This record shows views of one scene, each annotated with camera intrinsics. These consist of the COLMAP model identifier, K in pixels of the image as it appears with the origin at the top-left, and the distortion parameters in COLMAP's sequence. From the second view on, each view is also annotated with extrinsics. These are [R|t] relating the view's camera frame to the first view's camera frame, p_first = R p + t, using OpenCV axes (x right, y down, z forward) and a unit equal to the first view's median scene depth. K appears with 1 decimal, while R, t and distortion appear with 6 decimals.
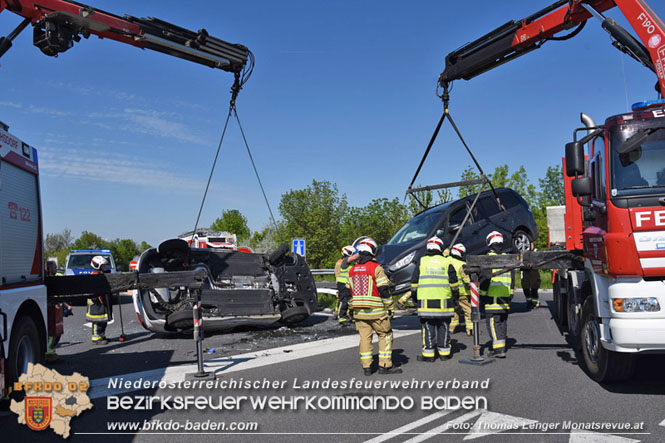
lens RADIAL K [[635.7, 0, 332.5], [0, 635.7, 221.5], [0, 0, 1]] dist [-0.108778, 0.273521]
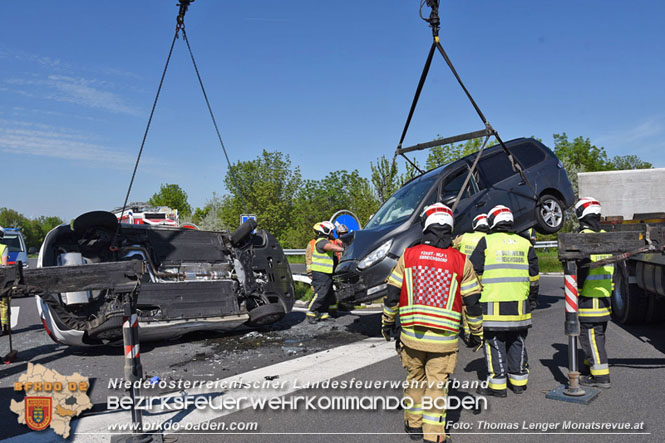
lens RADIAL K [[635.7, 0, 332.5], [0, 635.7, 221.5], [0, 0, 1]] dist [-0.108778, 0.273521]
pose [[0.995272, -0.002160, 0.097098, -0.053886], [-0.001165, 0.999415, 0.034168, 0.013652], [-0.097115, -0.034119, 0.994688, 0.258861]]
